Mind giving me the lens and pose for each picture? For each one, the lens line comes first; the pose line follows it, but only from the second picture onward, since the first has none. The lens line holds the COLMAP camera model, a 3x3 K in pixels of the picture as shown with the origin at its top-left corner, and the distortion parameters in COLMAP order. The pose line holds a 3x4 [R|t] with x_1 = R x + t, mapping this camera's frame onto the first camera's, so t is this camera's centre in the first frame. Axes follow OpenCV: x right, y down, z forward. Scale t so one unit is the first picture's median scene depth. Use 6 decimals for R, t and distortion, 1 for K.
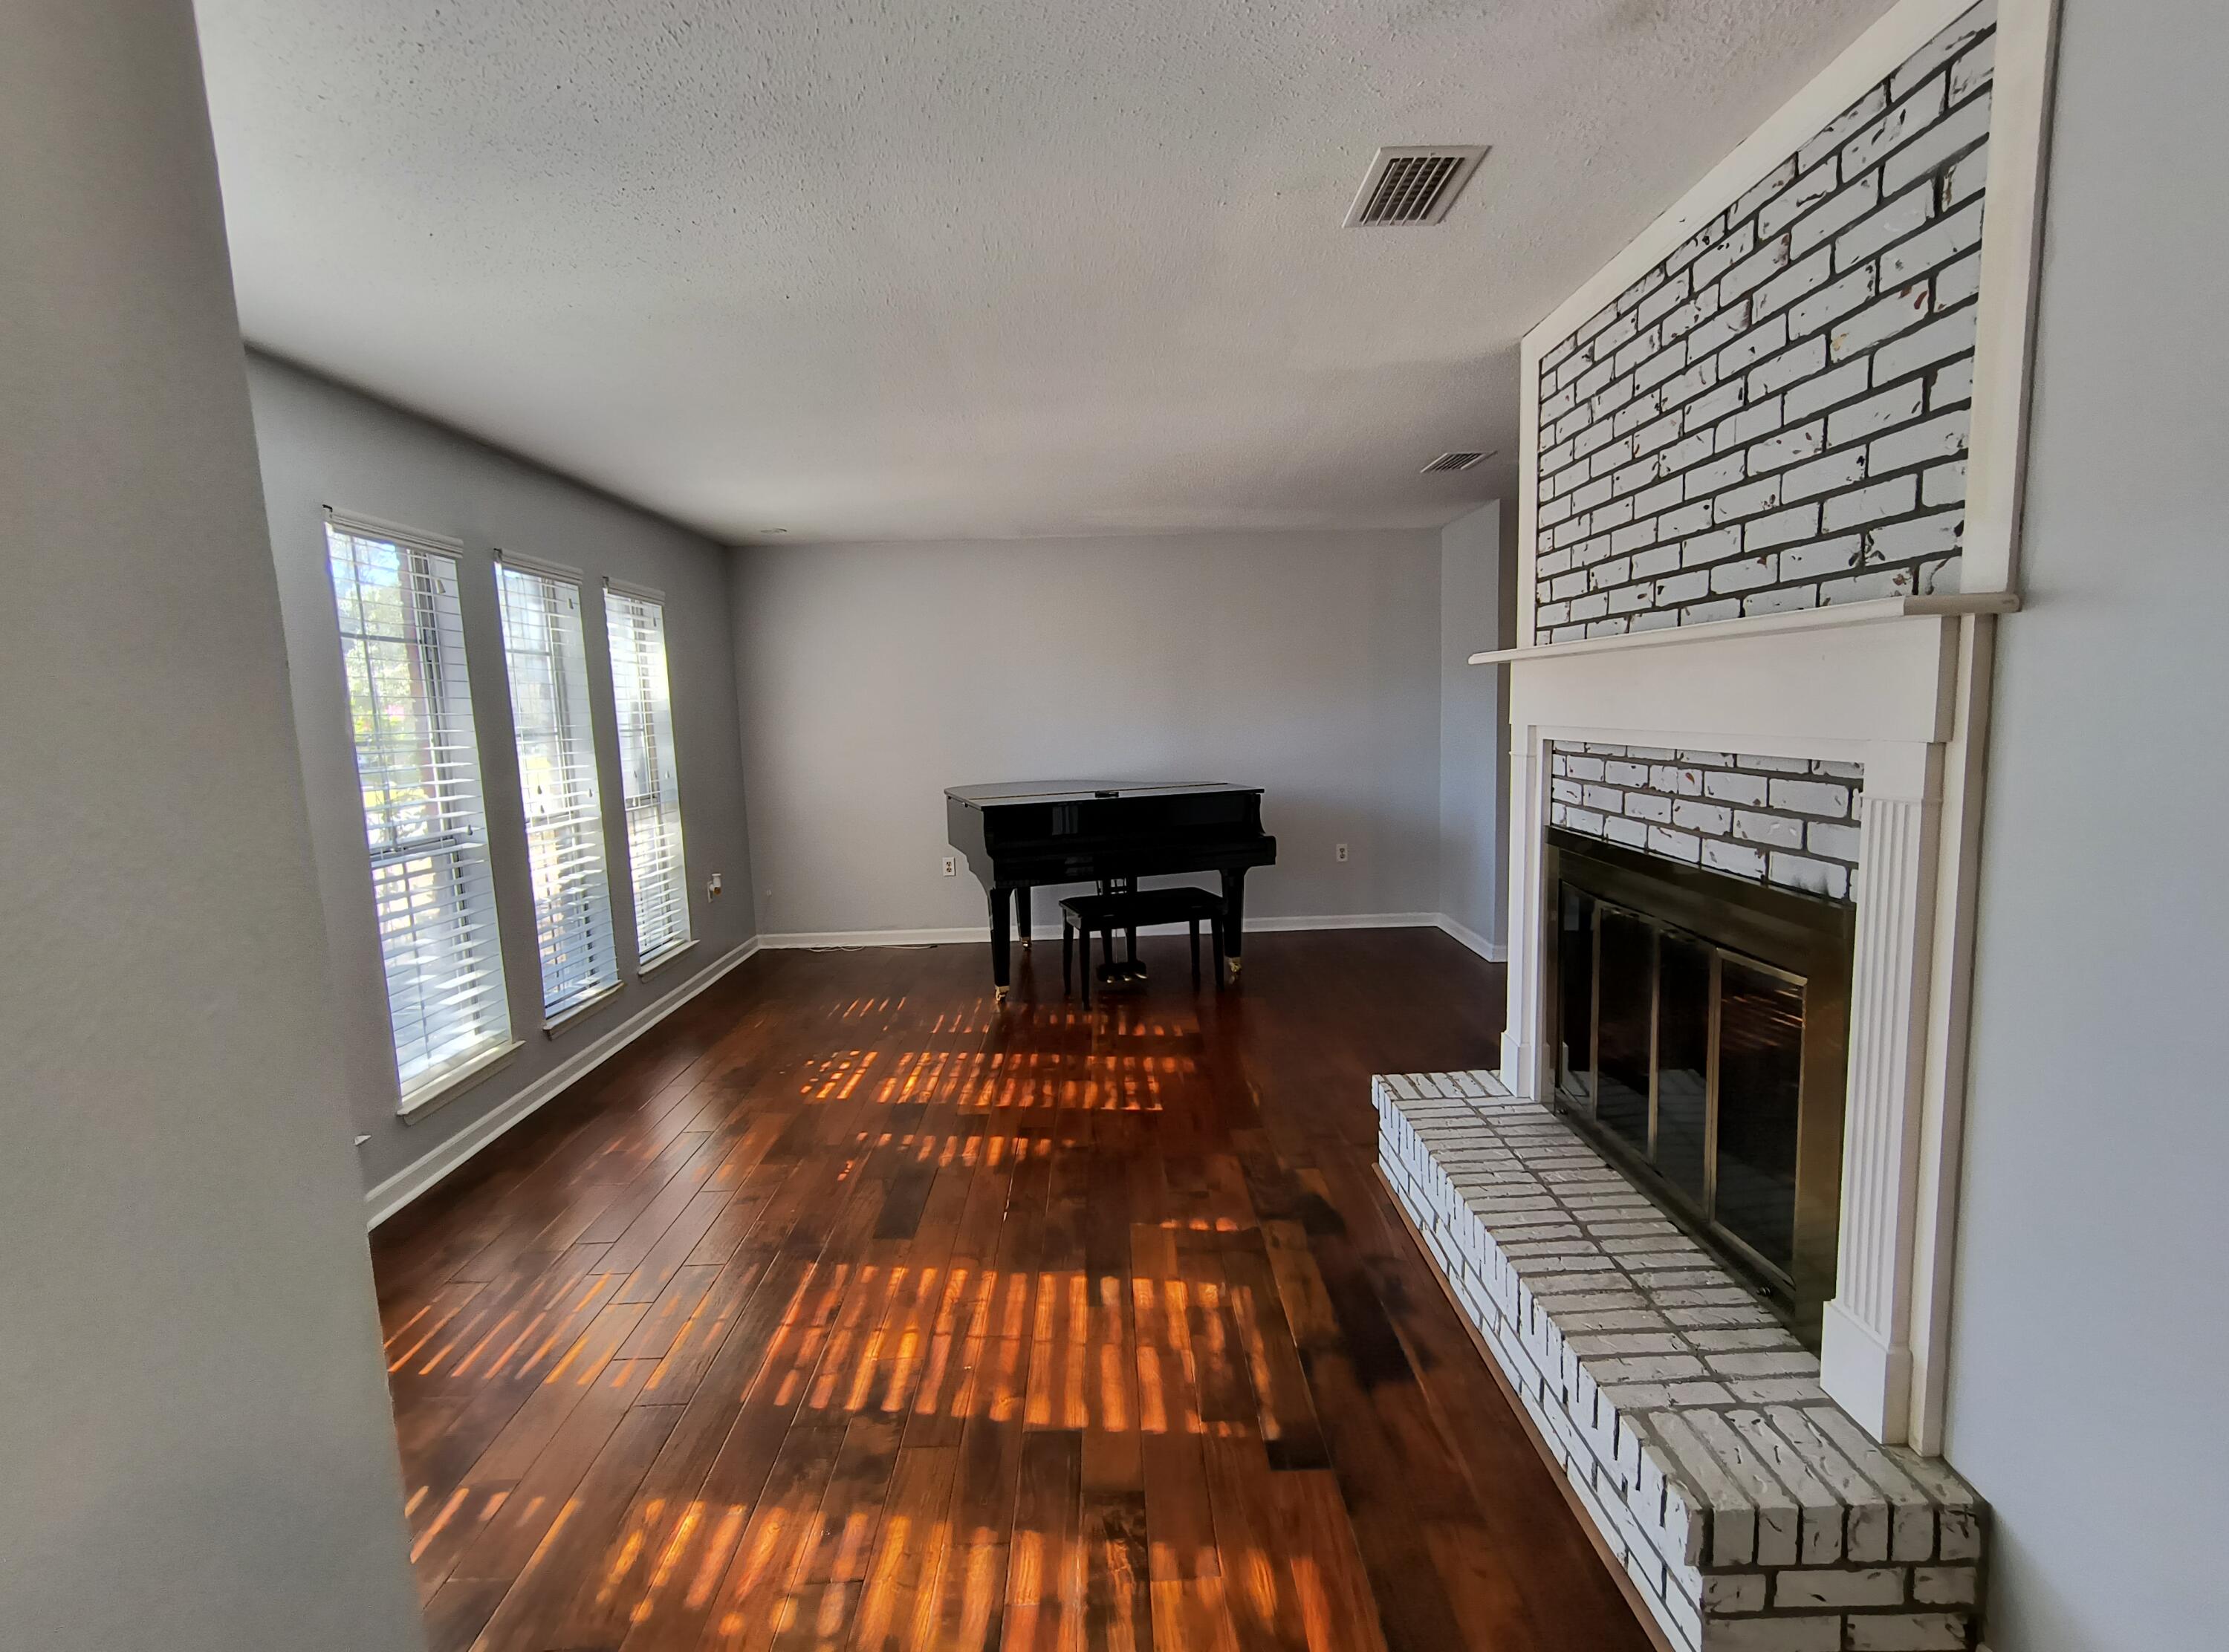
lens RADIAL K [[1018.3, 0, 1116.9], [0, 1018.3, 830.1], [0, 0, 1]] dist [-0.003056, 0.001668]
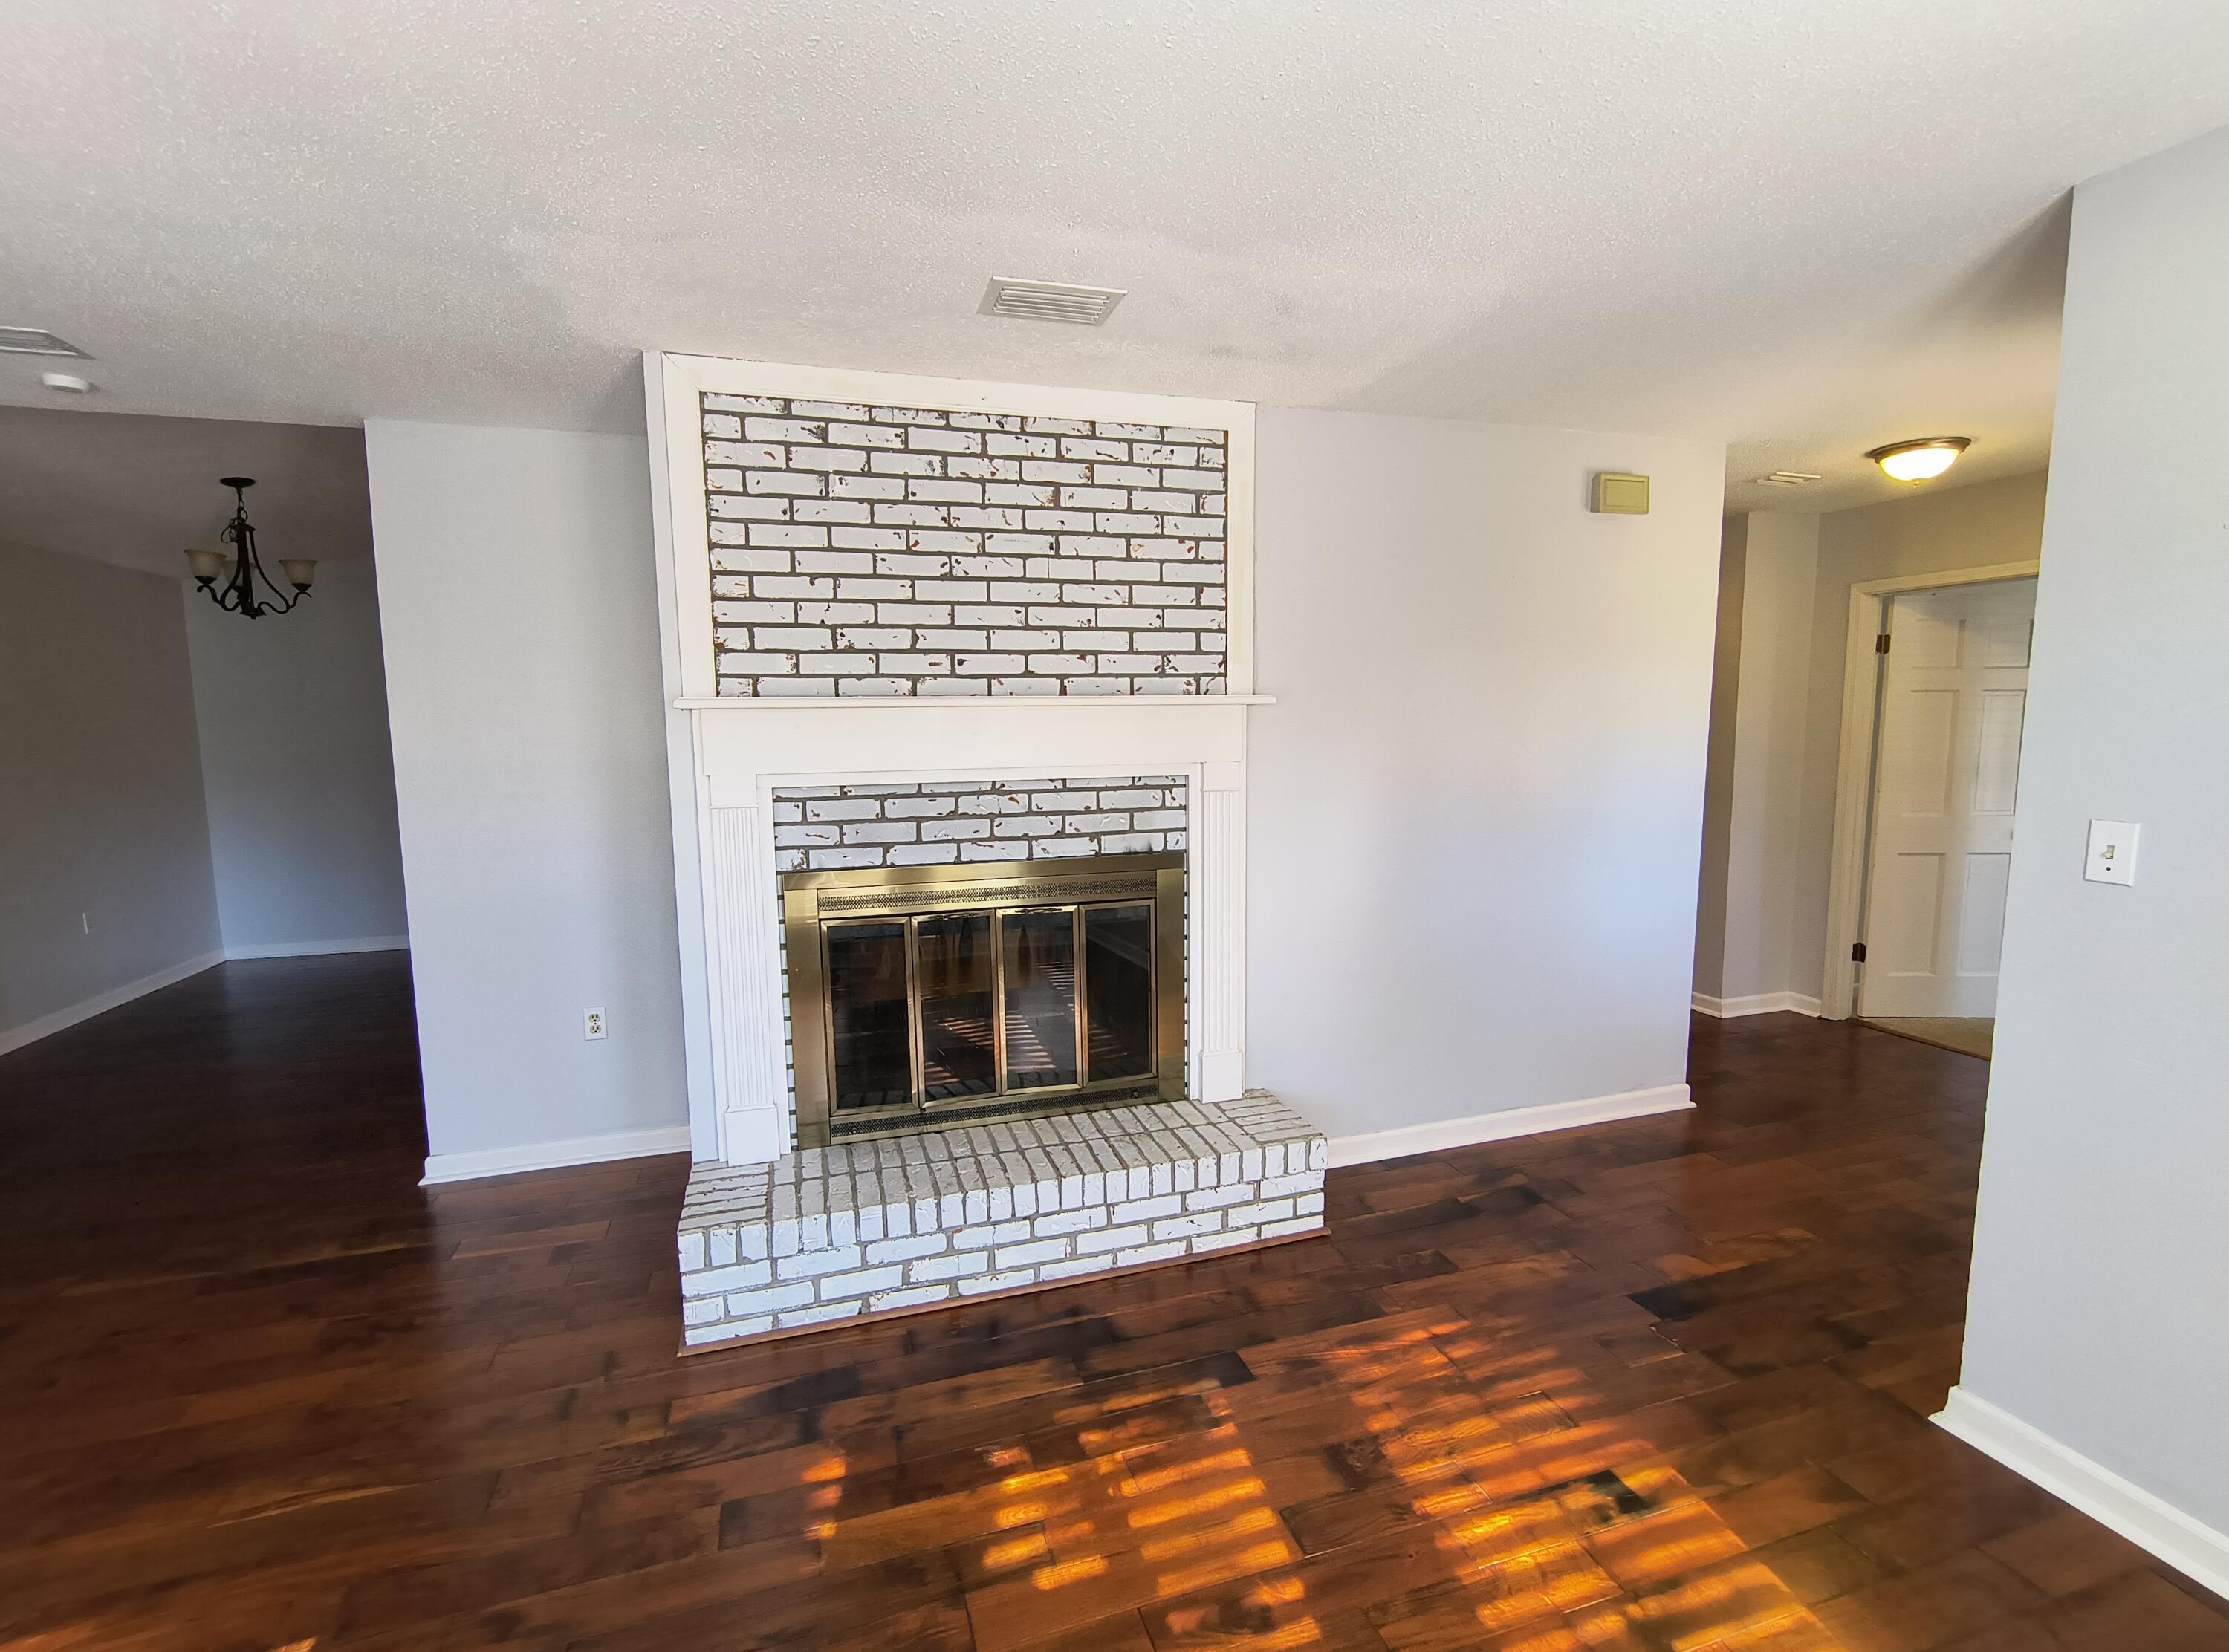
lens RADIAL K [[1018.3, 0, 1118.4], [0, 1018.3, 829.2], [0, 0, 1]] dist [-0.003056, 0.001668]
pose [[-0.285538, -0.067616, 0.955979, -0.849542], [0.137796, 0.984247, 0.110773, -0.152751], [-0.948409, 0.163360, -0.271722, 1.291972]]
